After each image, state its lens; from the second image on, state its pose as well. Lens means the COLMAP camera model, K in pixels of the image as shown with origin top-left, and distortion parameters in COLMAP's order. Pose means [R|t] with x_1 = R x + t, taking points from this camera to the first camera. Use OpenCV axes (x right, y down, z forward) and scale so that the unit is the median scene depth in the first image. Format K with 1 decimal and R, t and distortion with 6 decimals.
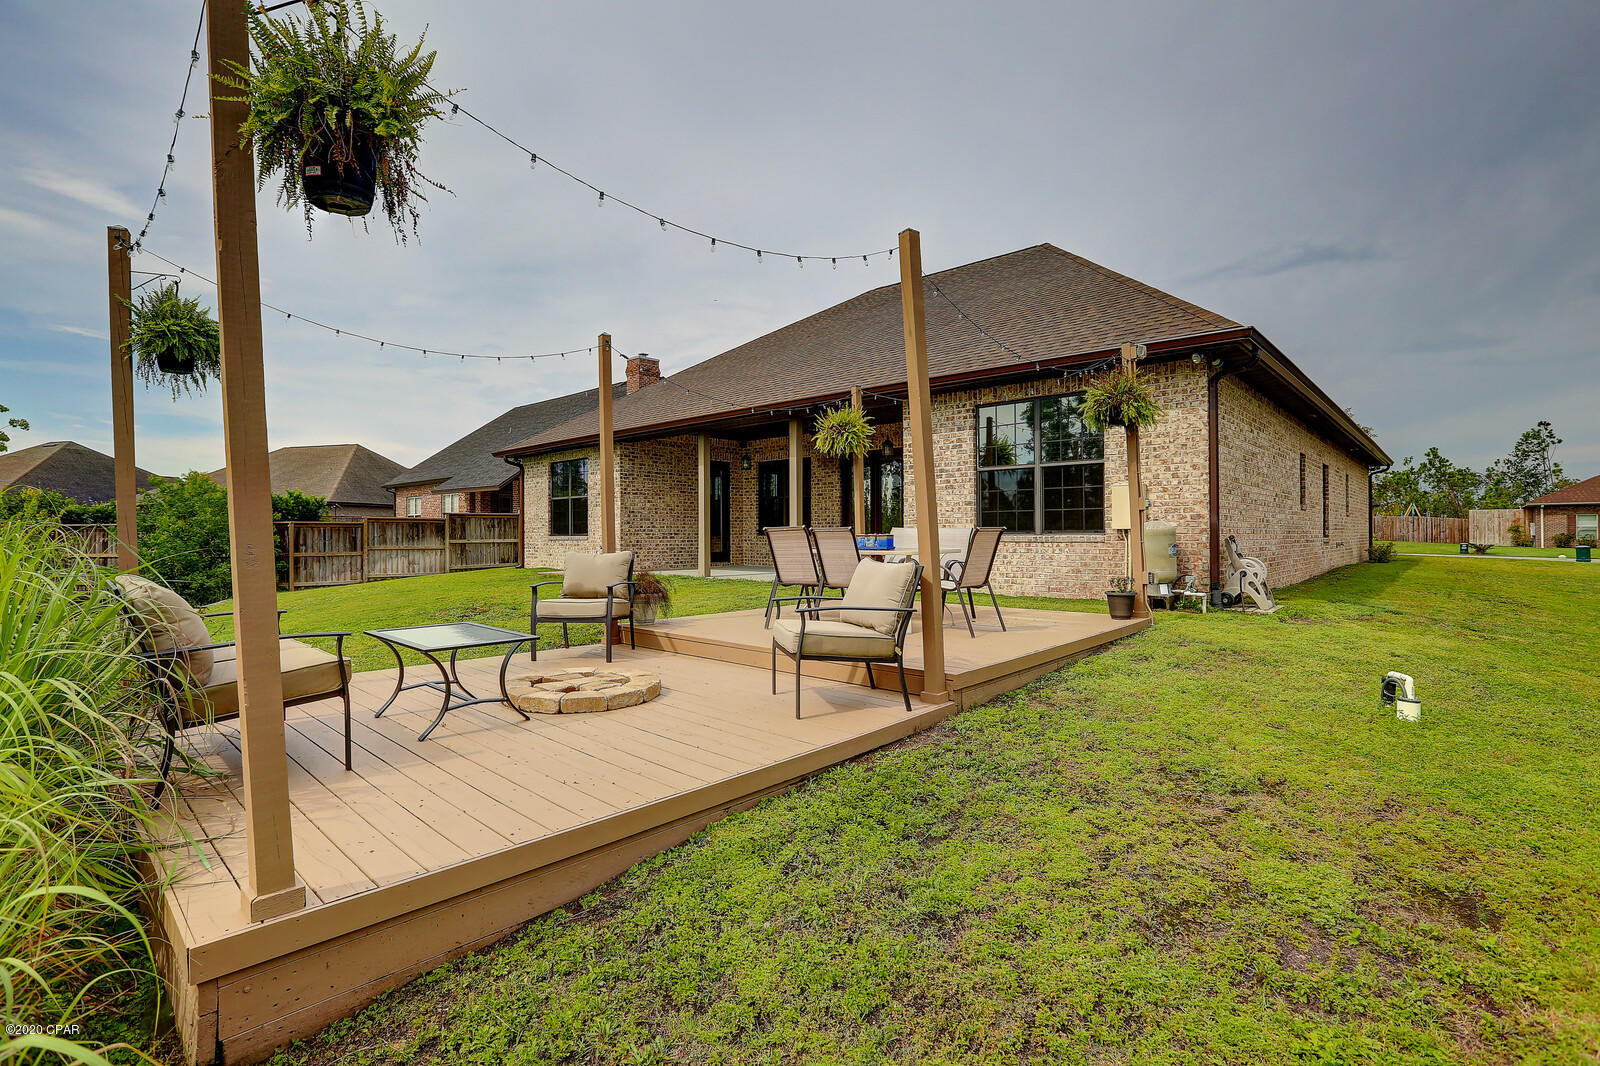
lens RADIAL K [[726.7, 0, 797.4], [0, 726.7, 532.0], [0, 0, 1]] dist [-0.042432, 0.012343]
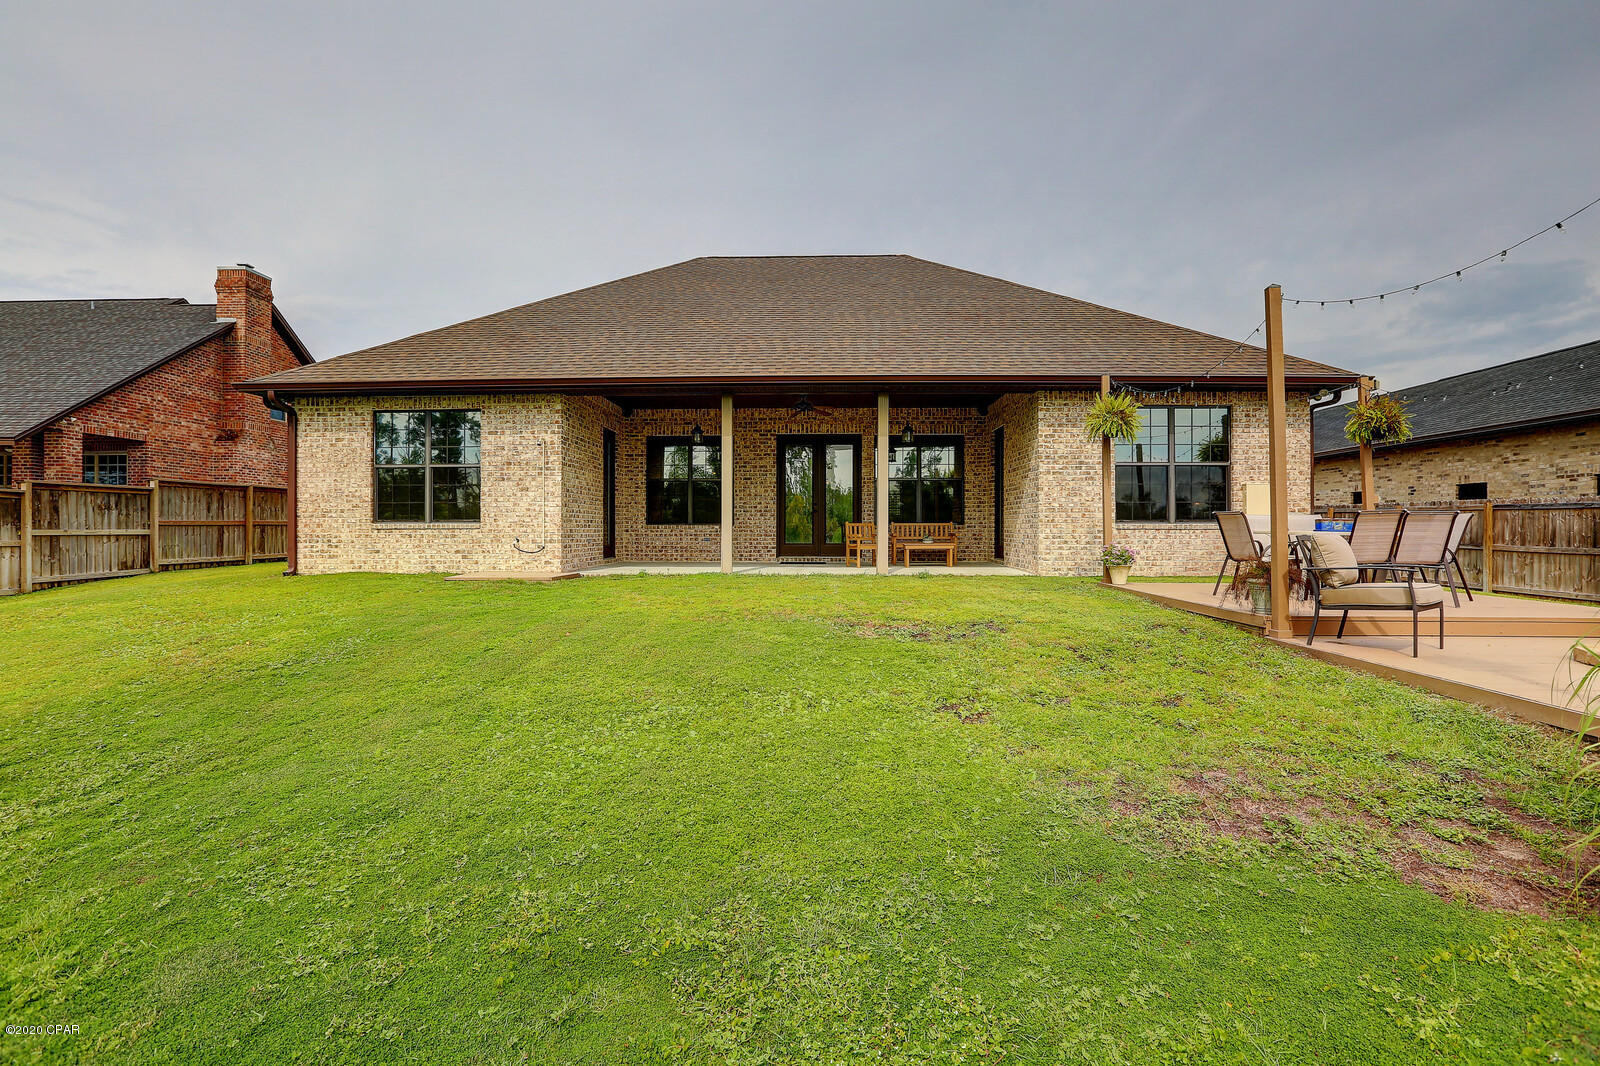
lens RADIAL K [[726.7, 0, 795.7], [0, 726.7, 533.8], [0, 0, 1]] dist [-0.042432, 0.012343]
pose [[0.767327, 0.001913, 0.641253, -0.473143], [-0.006101, 0.999972, 0.004318, 0.010722], [-0.641227, -0.007226, 0.767318, 0.268097]]
